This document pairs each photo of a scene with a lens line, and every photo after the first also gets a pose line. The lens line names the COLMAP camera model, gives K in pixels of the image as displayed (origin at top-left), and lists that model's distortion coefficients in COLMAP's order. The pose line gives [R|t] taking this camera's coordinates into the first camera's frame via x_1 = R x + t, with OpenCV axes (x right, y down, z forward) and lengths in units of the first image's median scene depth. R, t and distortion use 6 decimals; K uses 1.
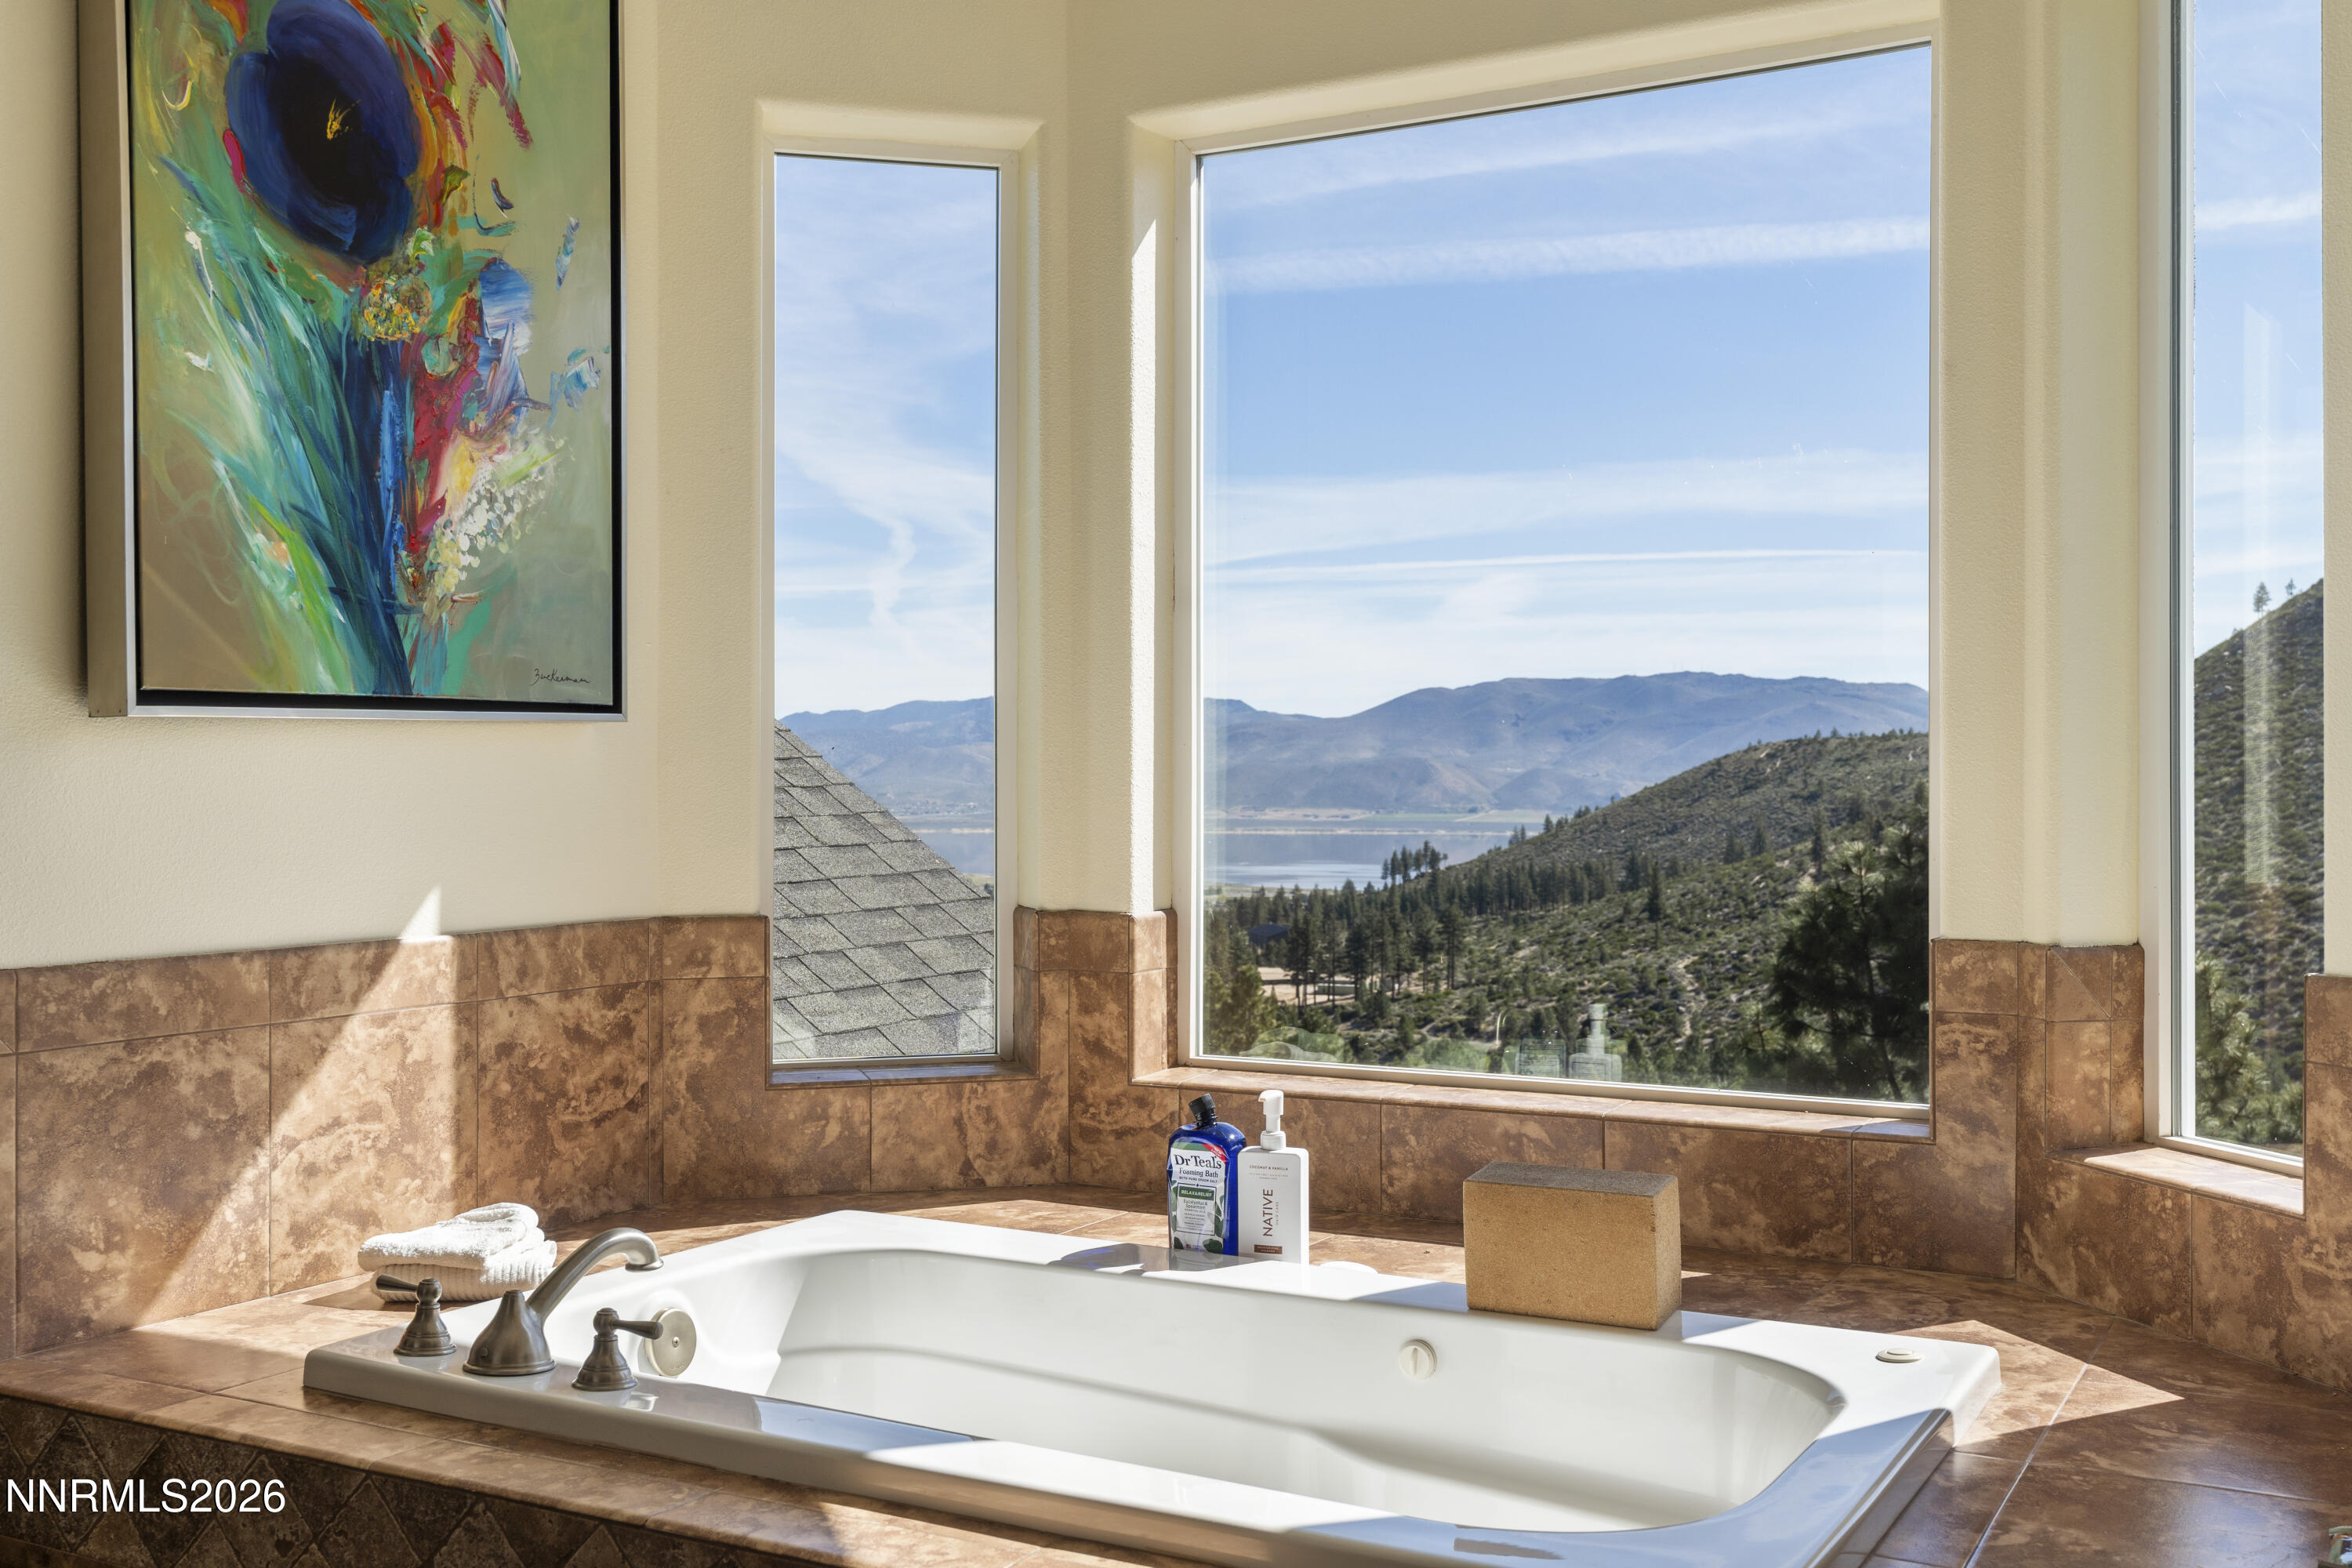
lens RADIAL K [[2258.6, 0, 1167.0], [0, 2258.6, 783.0], [0, 0, 1]] dist [0.000616, 0.000000]
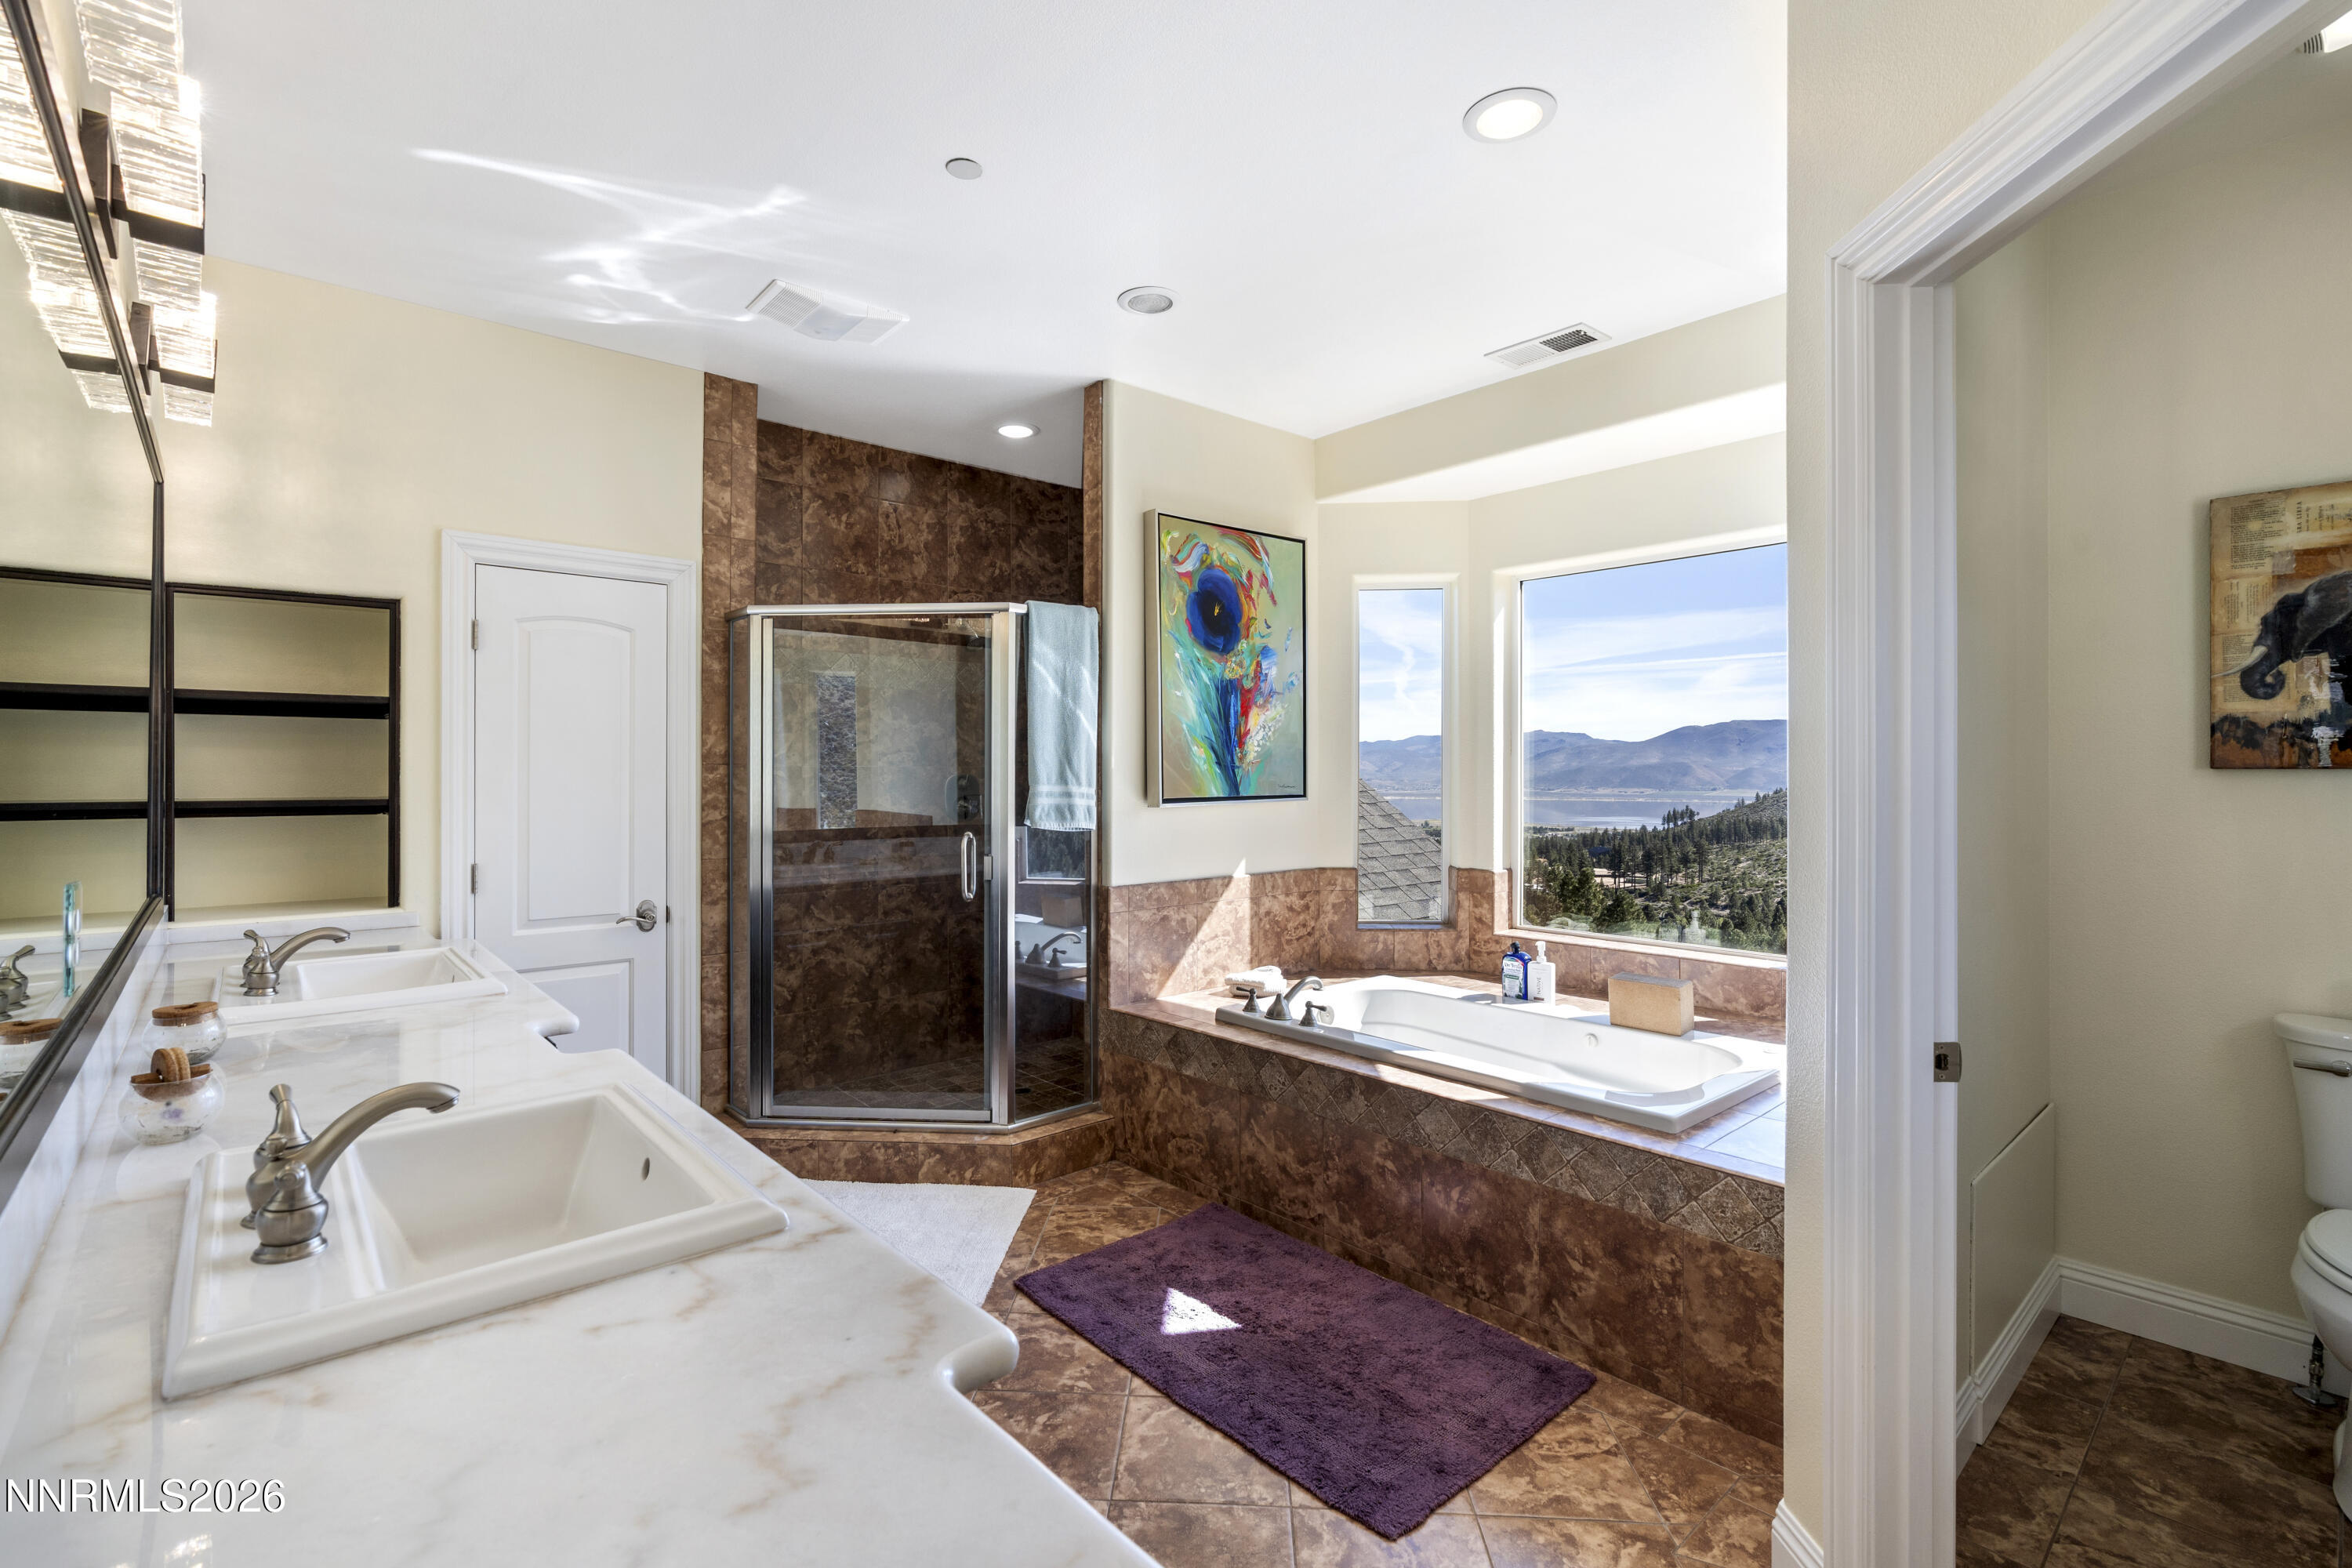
lens RADIAL K [[1061.5, 0, 1169.2], [0, 1061.5, 779.2], [0, 0, 1]] dist [-0.016778, -0.000605]
pose [[0.942292, 0.001776, -0.334788, 0.049418], [-0.000470, 0.999992, 0.003981, -0.064470], [0.334792, -0.003594, 0.942285, -0.355960]]
